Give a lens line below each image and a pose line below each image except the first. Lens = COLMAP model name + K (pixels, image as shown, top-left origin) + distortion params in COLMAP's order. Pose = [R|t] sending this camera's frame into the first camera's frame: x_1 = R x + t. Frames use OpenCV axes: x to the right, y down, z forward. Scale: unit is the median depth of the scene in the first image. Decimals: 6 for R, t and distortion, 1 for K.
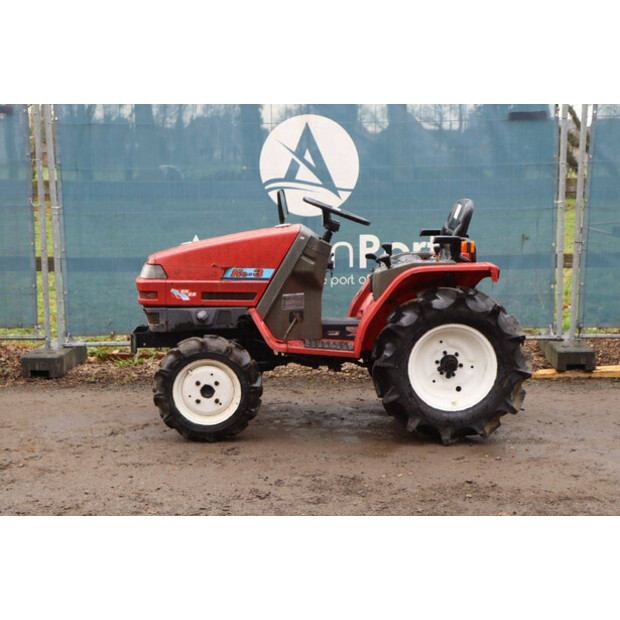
lens RADIAL K [[1102.9, 0, 310.0], [0, 1102.9, 306.0], [0, 0, 1]] dist [0.194054, 0.000000]
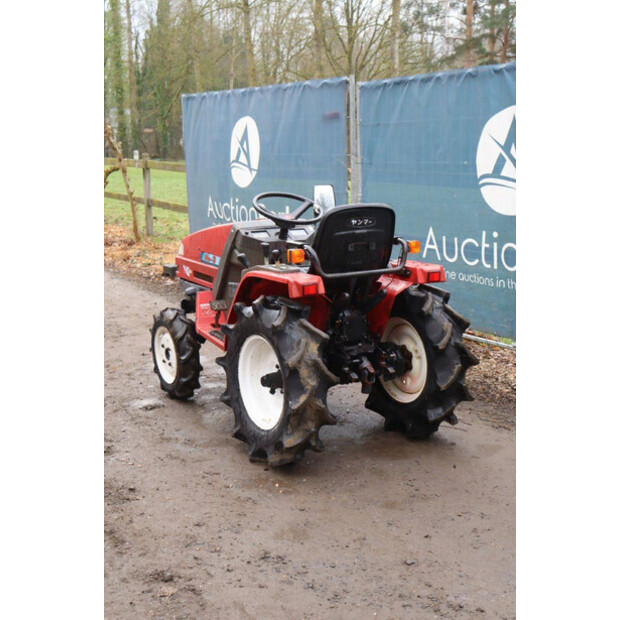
lens RADIAL K [[863.1, 0, 307.1], [0, 863.1, 311.1], [0, 0, 1]] dist [0.125106, 0.000000]
pose [[0.496375, 0.161365, -0.852979, 0.740208], [-0.116229, 0.986079, 0.118907, -0.092303], [0.860292, 0.040118, 0.508221, 0.644621]]
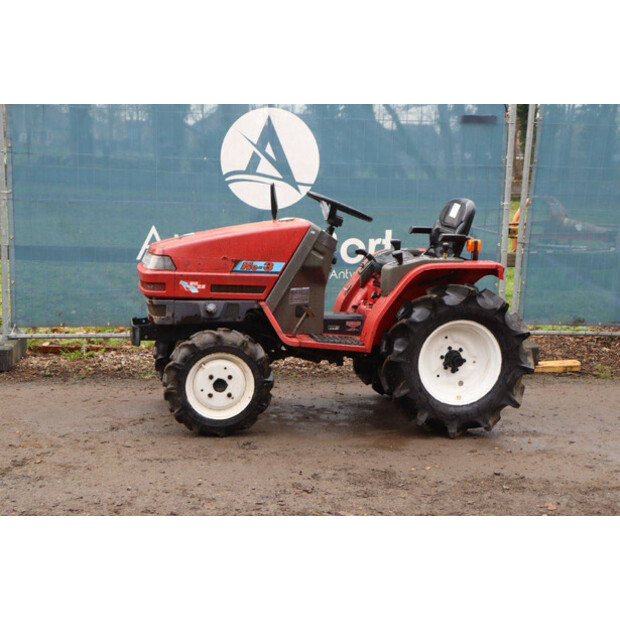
lens RADIAL K [[1102.9, 0, 311.5], [0, 1102.9, 308.6], [0, 0, 1]] dist [0.194054, 0.000000]
pose [[0.984155, 0.014423, 0.176724, -0.183698], [-0.015836, 0.999853, 0.006589, 0.000908], [-0.176603, -0.009283, 0.984238, 0.015145]]
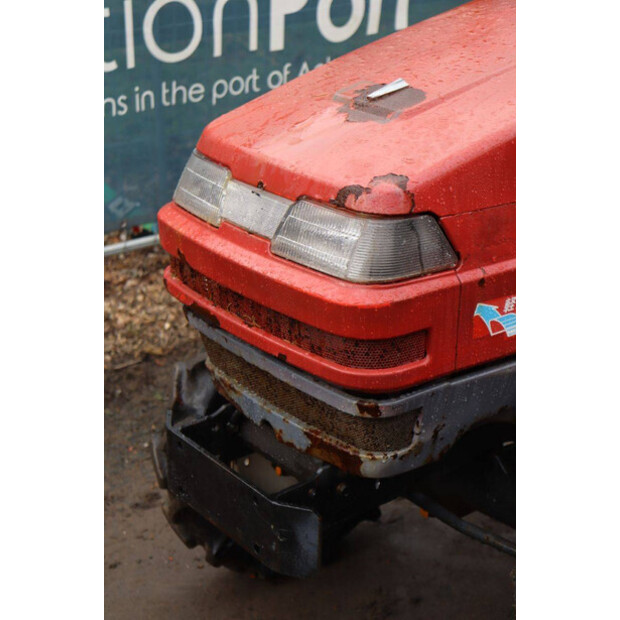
lens RADIAL K [[1228.0, 0, 296.4], [0, 1228.0, 314.4], [0, 0, 1]] dist [0.295531, 0.000000]
pose [[0.813042, -0.217215, 0.540167, -0.300541], [0.076124, 0.959492, 0.271256, -0.088344], [-0.577207, -0.179423, 0.796643, 0.810474]]
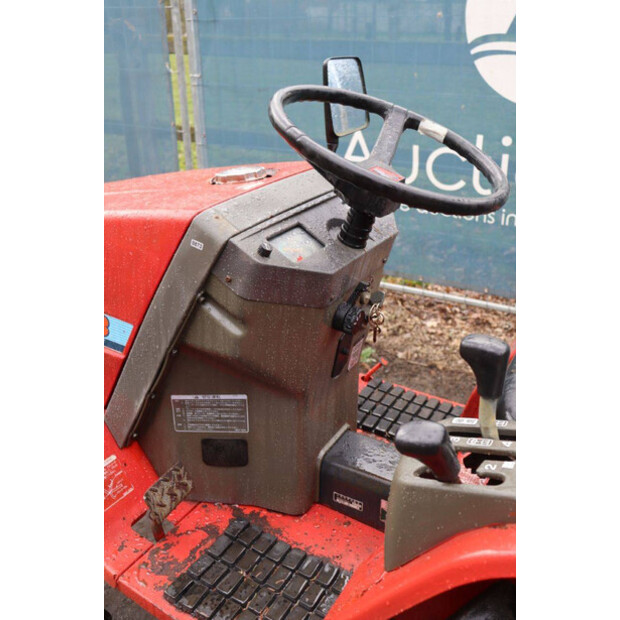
lens RADIAL K [[629.8, 0, 305.9], [0, 629.8, 315.4], [0, 0, 1]] dist [-0.046685, 0.000000]
pose [[0.847266, 0.223808, -0.481715, 0.096670], [-0.072168, 0.946992, 0.313046, -0.096291], [0.526243, -0.230469, 0.818506, 0.878128]]
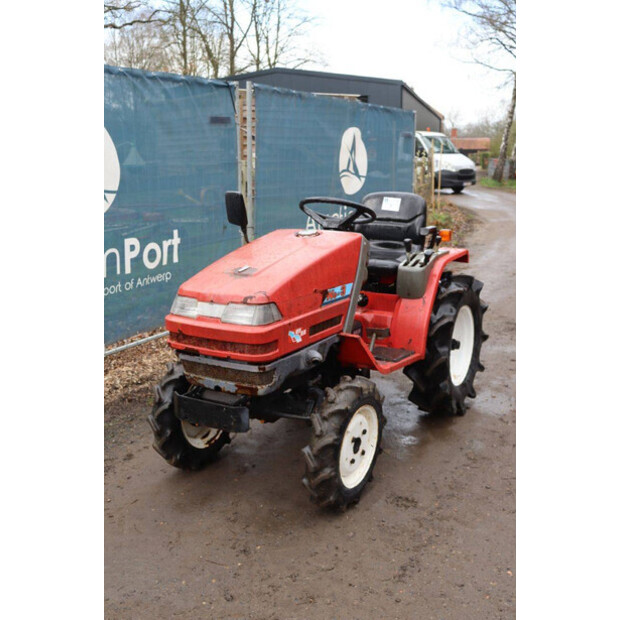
lens RADIAL K [[679.6, 0, 314.9], [0, 679.6, 311.0], [0, 0, 1]] dist [-0.051229, 0.000000]
pose [[0.515215, -0.189878, 0.835763, -0.491677], [0.121426, 0.981485, 0.148130, -0.093741], [-0.848416, 0.025165, 0.528732, 0.745825]]
